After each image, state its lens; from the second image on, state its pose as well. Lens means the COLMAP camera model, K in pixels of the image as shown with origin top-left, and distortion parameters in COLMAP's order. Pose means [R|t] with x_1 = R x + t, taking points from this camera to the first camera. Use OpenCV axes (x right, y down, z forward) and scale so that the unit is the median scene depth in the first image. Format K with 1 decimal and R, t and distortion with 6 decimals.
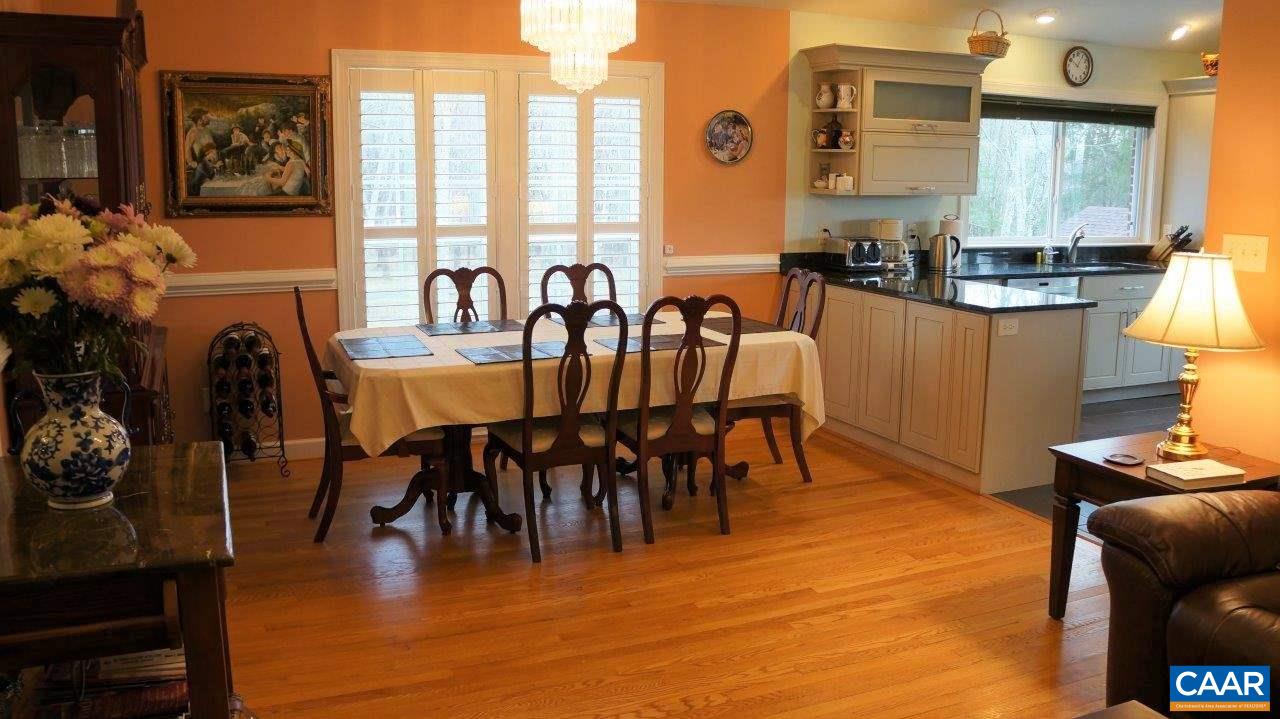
lens RADIAL K [[1036.0, 0, 640.0], [0, 1036.0, 359.5], [0, 0, 1]] dist [-0.167934, 0.126295]
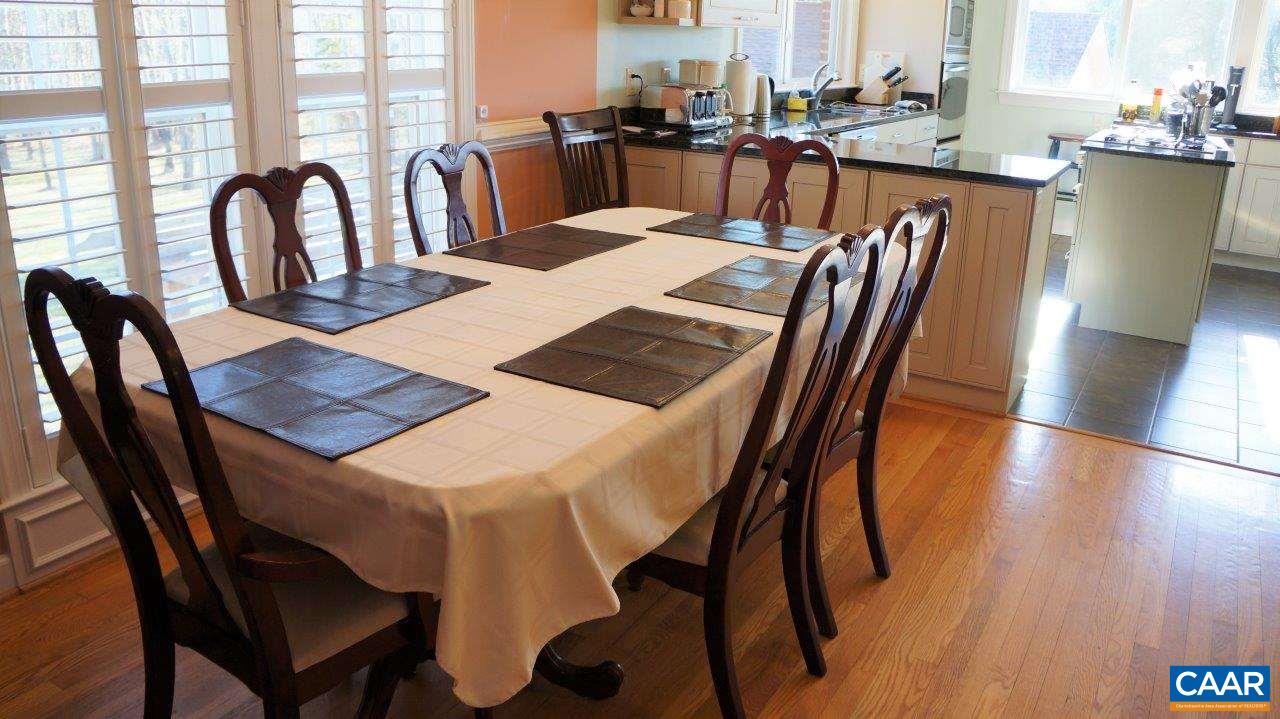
lens RADIAL K [[998.7, 0, 642.3], [0, 998.7, 363.2], [0, 0, 1]] dist [-0.148151, 0.077260]
pose [[0.801097, -0.175222, 0.572312, -0.312503], [0.076648, 0.978348, 0.192248, -0.075639], [-0.593606, -0.110143, 0.797183, 0.520824]]
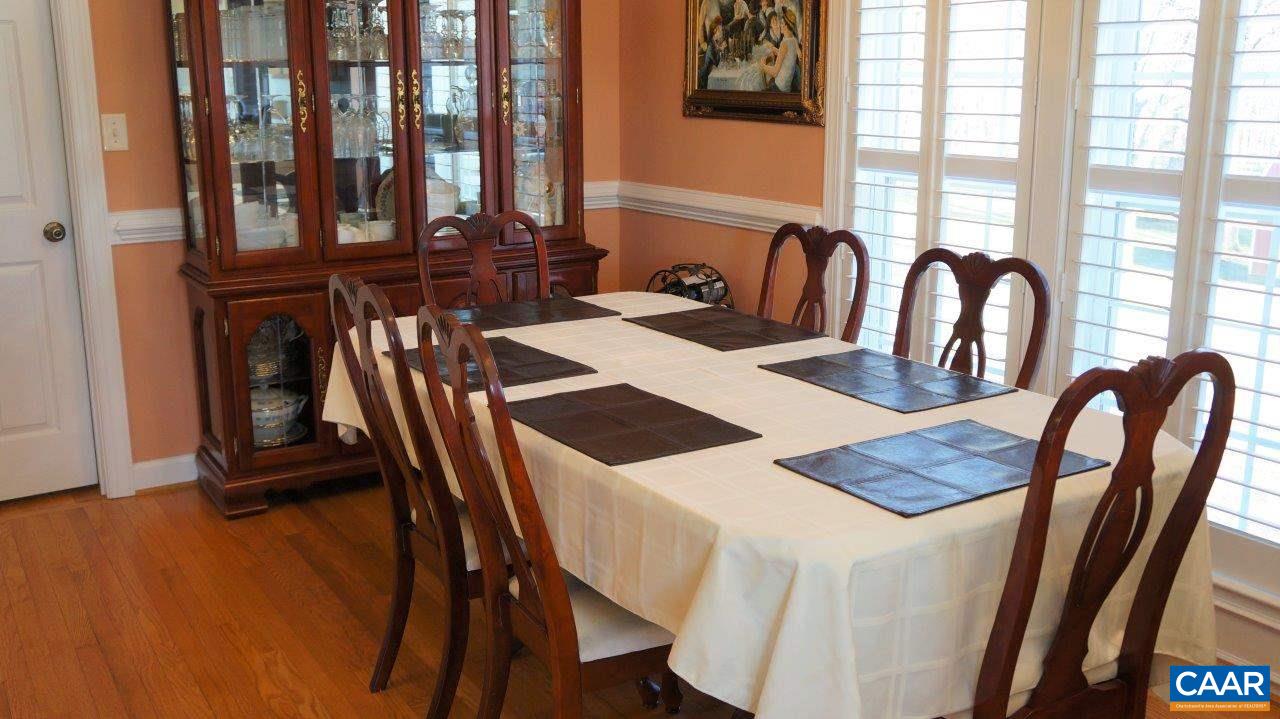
lens RADIAL K [[1211.7, 0, 640.0], [0, 1211.7, 359.5], [0, 0, 1]] dist [-0.071849, 0.008636]
pose [[0.158562, 0.216642, -0.963288, 0.456024], [-0.176814, 0.966090, 0.188167, -0.125582], [0.971388, 0.140487, 0.191490, 0.789062]]
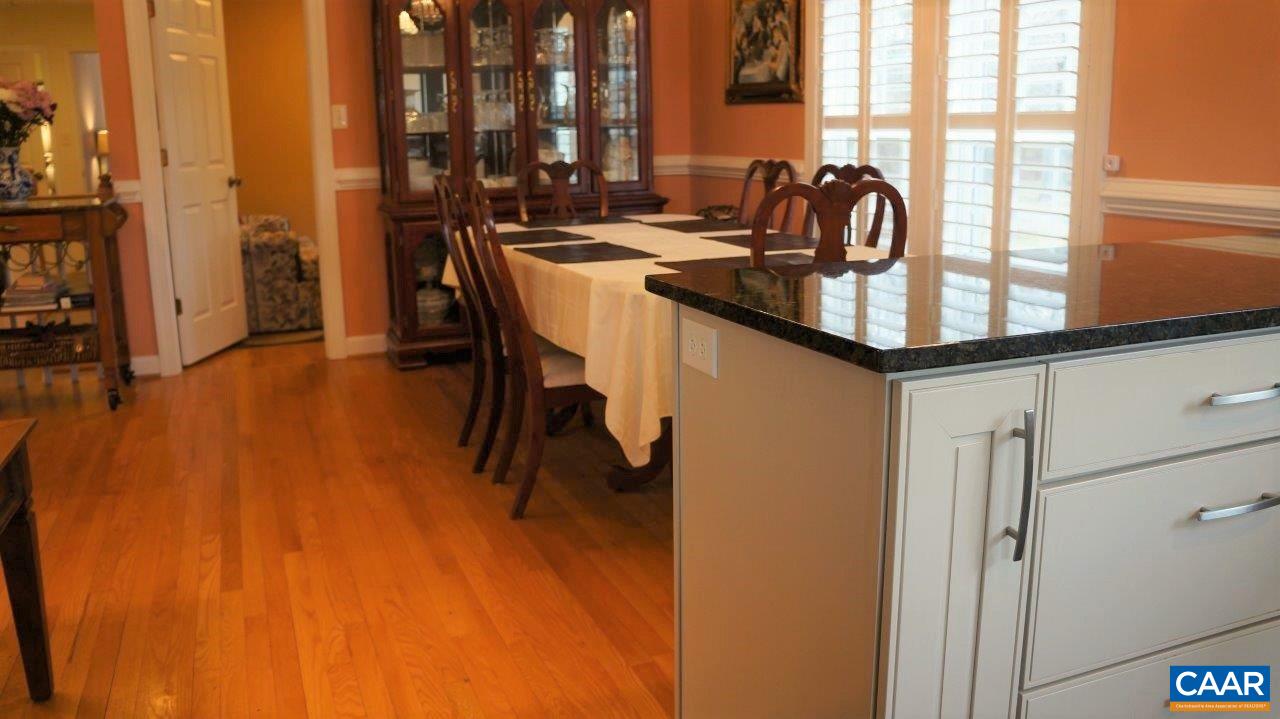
lens RADIAL K [[1036.0, 0, 640.0], [0, 1036.0, 359.5], [0, 0, 1]] dist [-0.167934, 0.126295]
pose [[-0.023622, 0.212129, -0.976956, 0.660586], [-0.165394, 0.962933, 0.213083, -0.093004], [0.985945, 0.166616, 0.012338, 0.912086]]
